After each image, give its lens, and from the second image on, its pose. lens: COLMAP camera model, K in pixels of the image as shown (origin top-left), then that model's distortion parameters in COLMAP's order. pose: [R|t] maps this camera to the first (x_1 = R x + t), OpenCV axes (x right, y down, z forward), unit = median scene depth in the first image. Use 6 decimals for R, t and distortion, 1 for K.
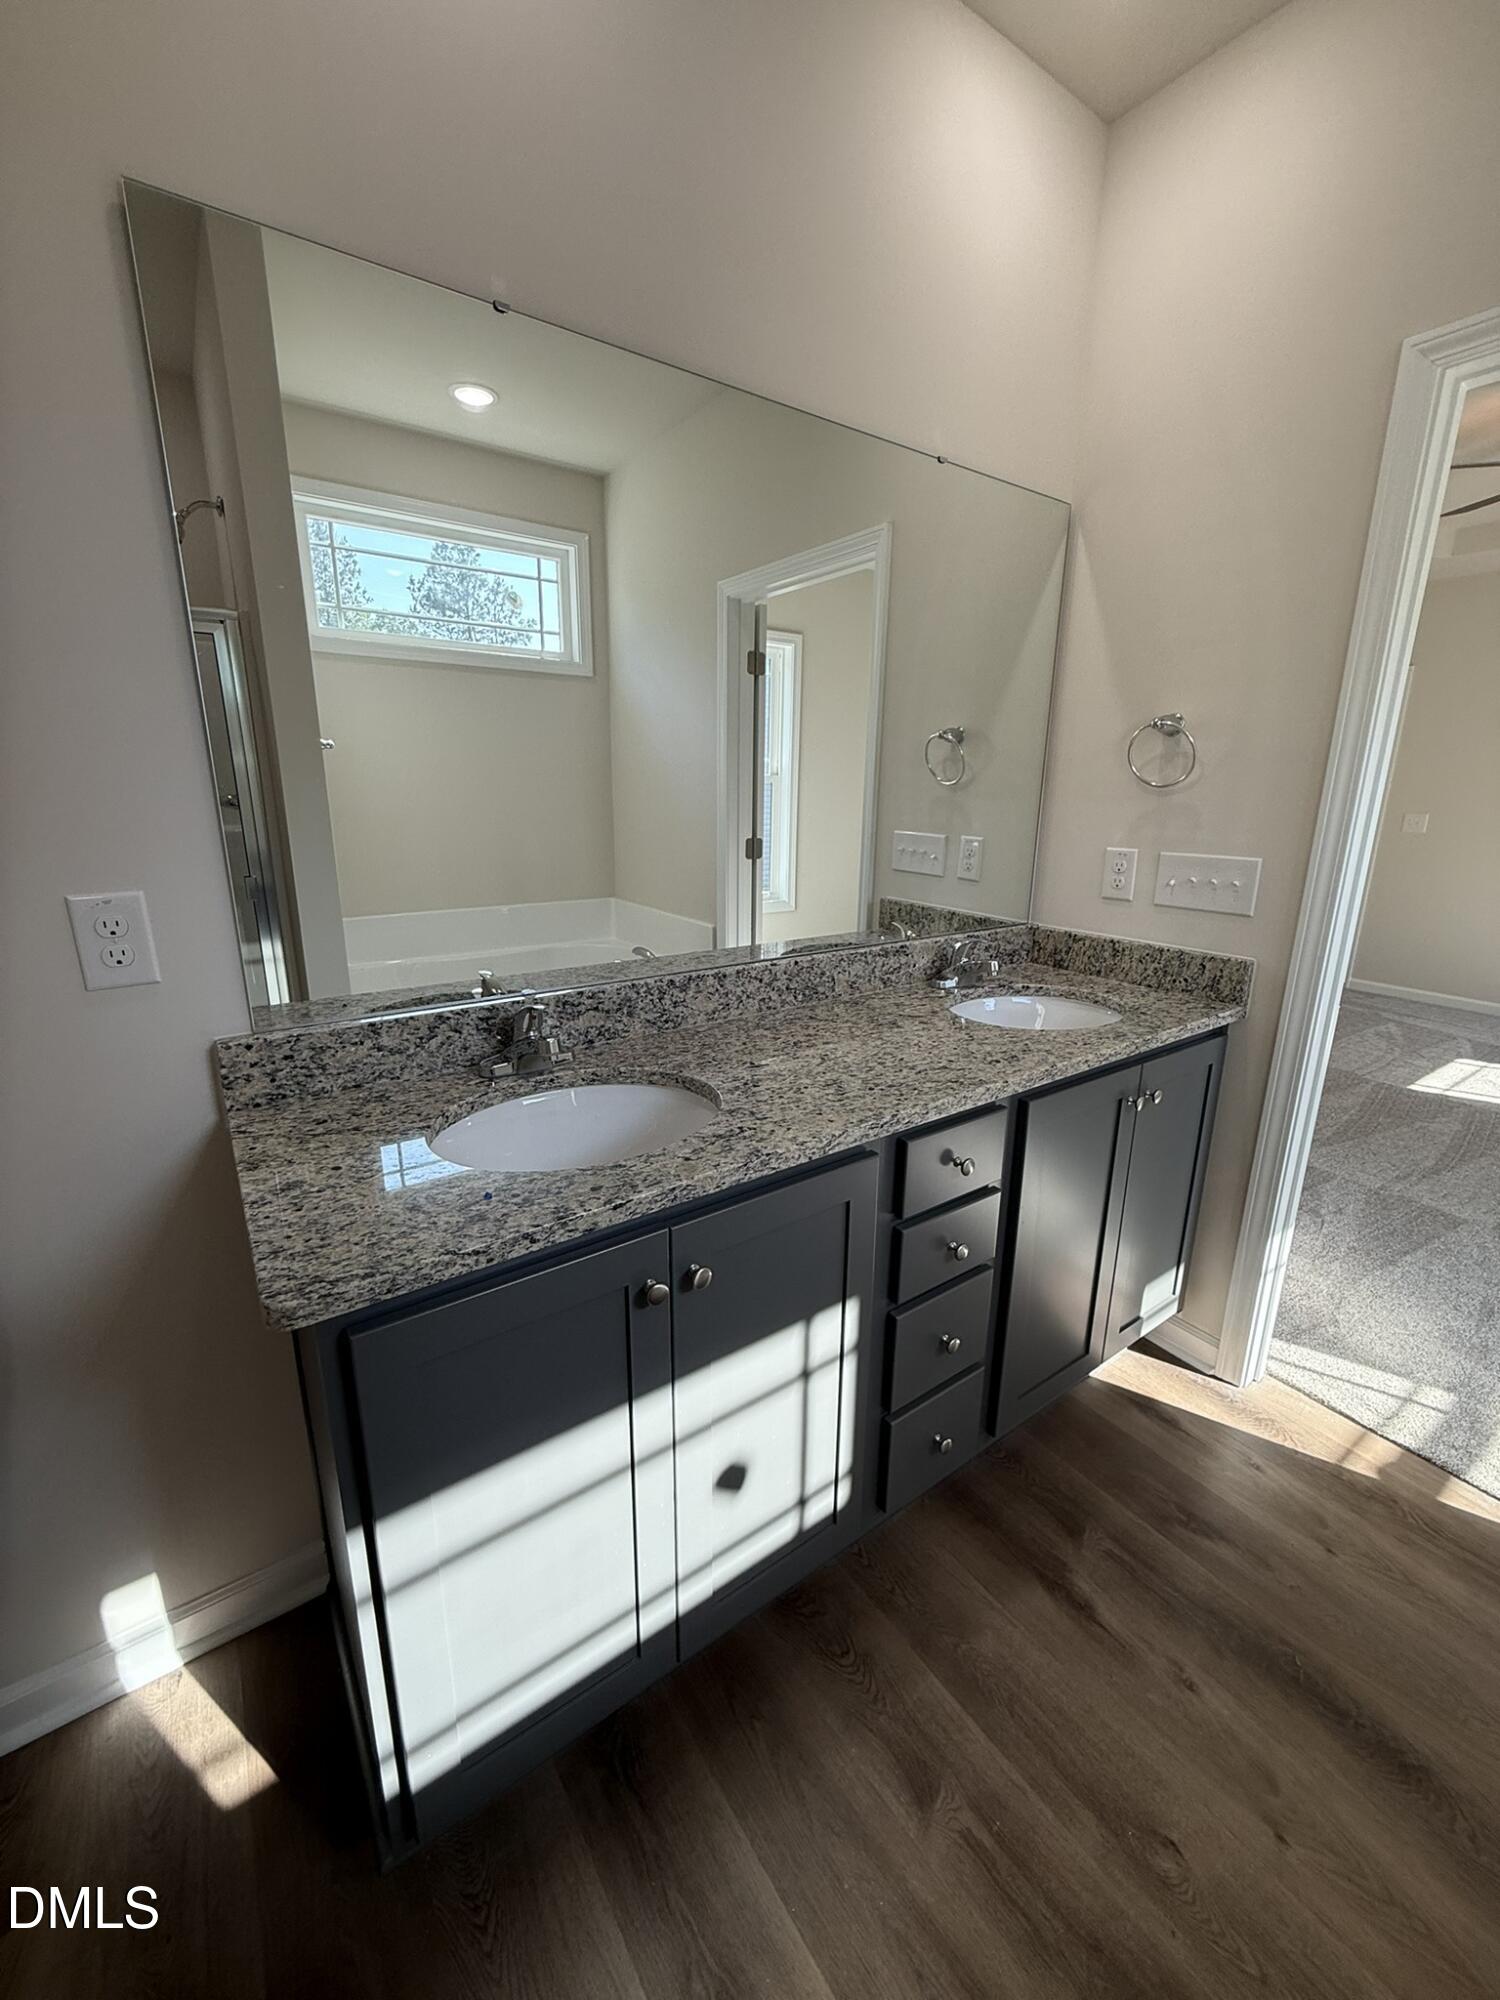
lens RADIAL K [[795.8, 0, 750.0], [0, 795.8, 1000.0], [0, 0, 1]] dist [0.000245, -0.000489]
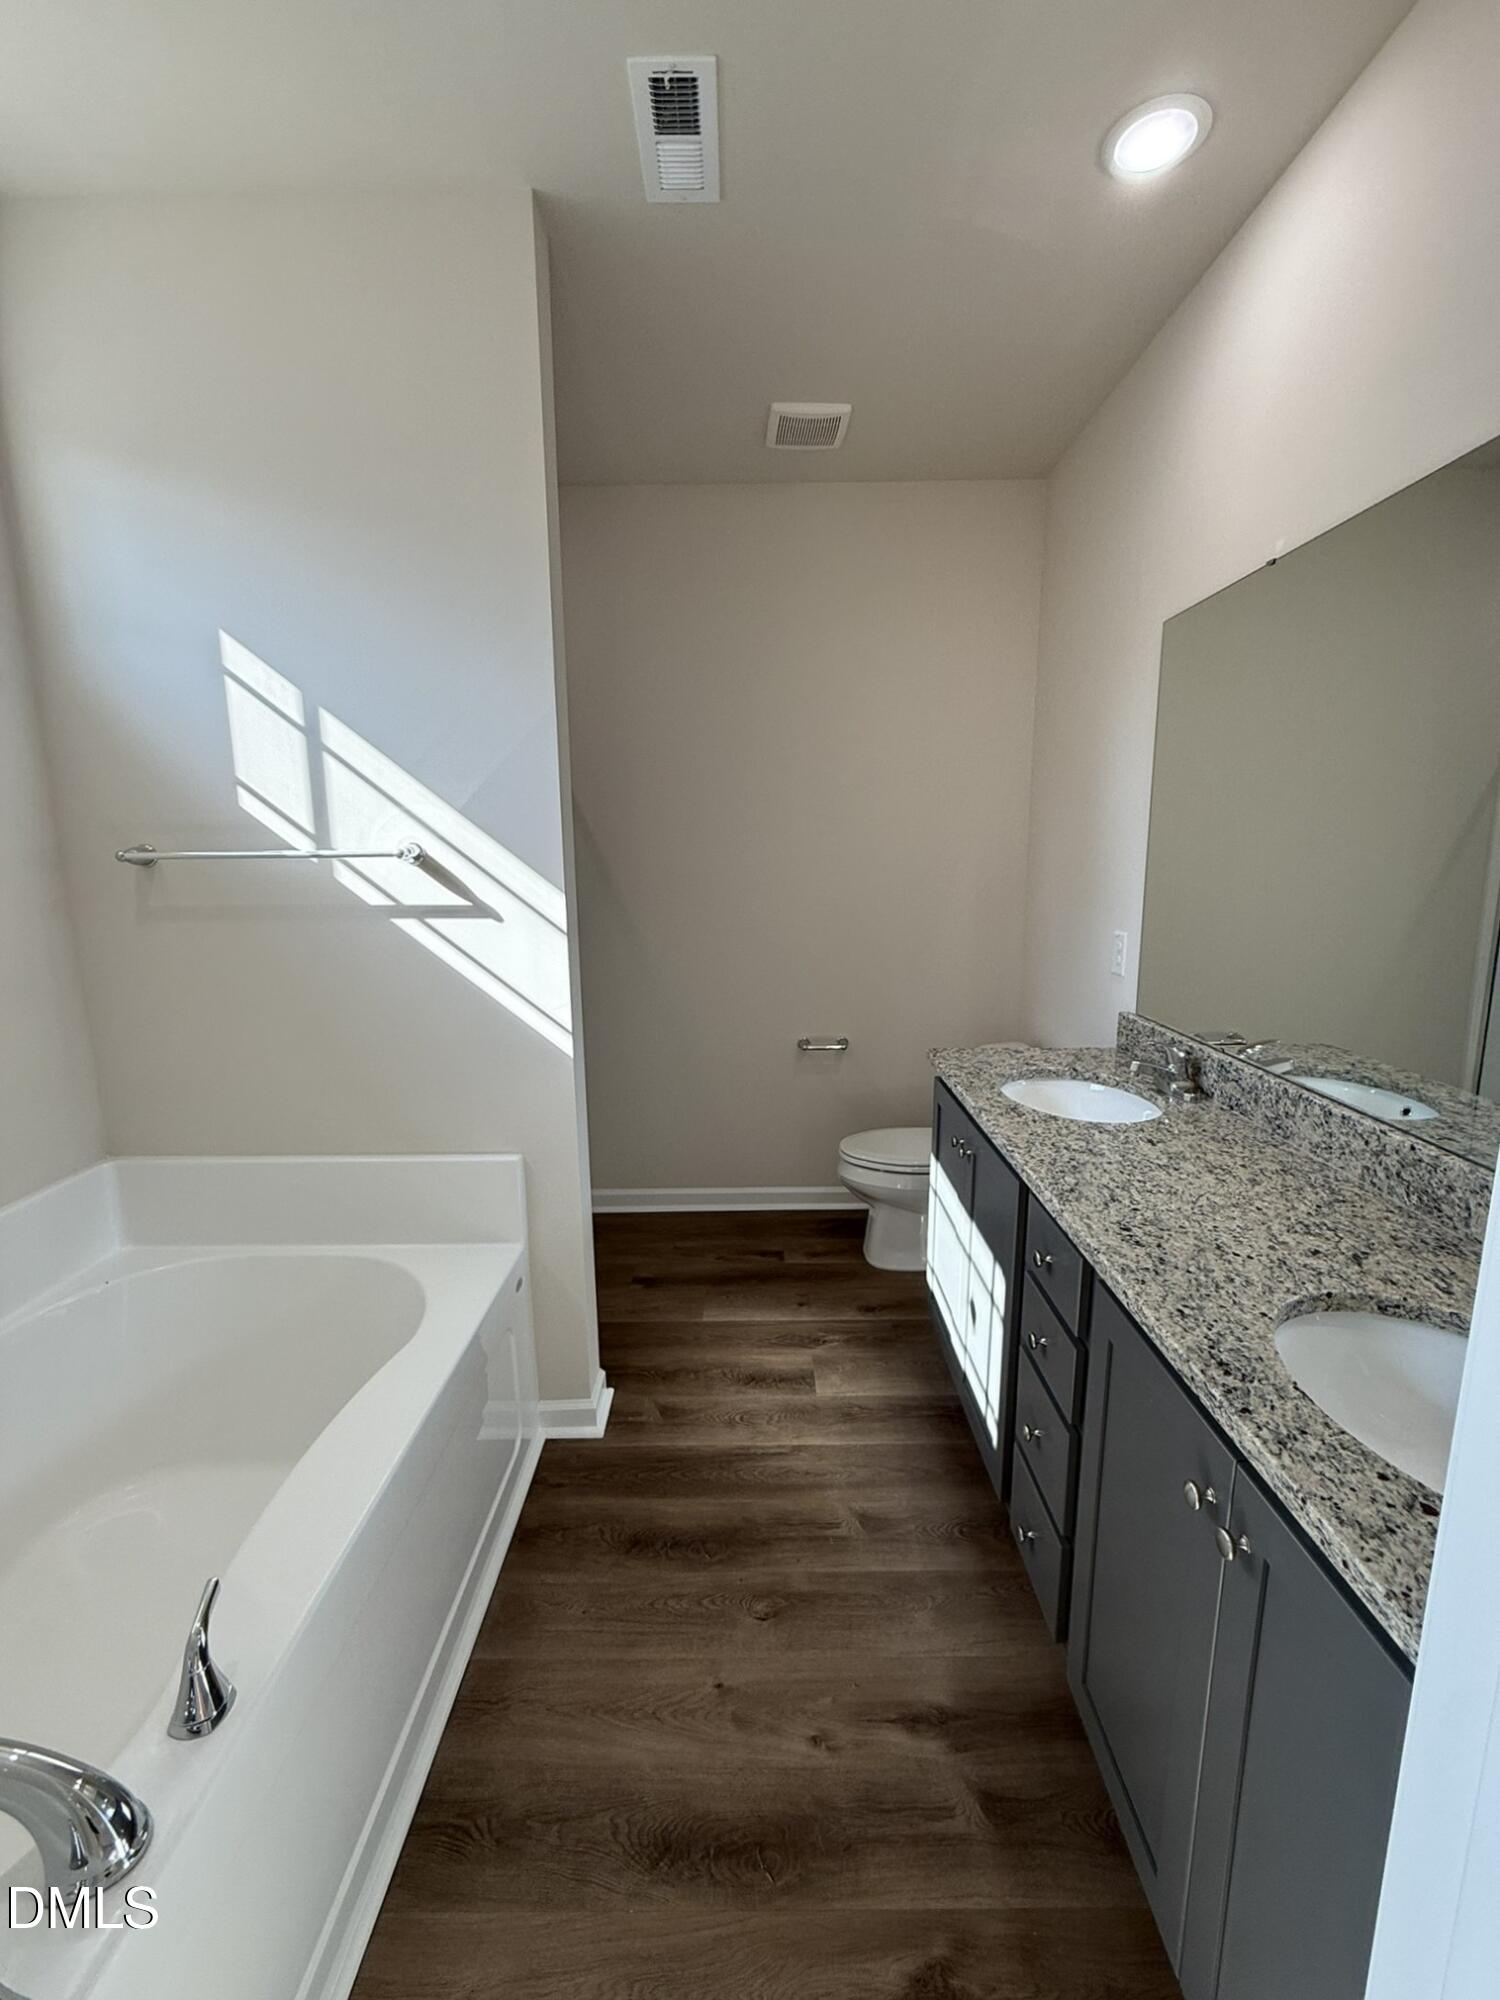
lens RADIAL K [[795.8, 0, 750.0], [0, 795.8, 1000.0], [0, 0, 1]] dist [0.000245, -0.000489]
pose [[-0.582686, 0.149114, -0.798900, 1.162584], [-0.205362, 0.924105, 0.322267, -0.336472], [0.786323, 0.351844, -0.507841, 0.999075]]
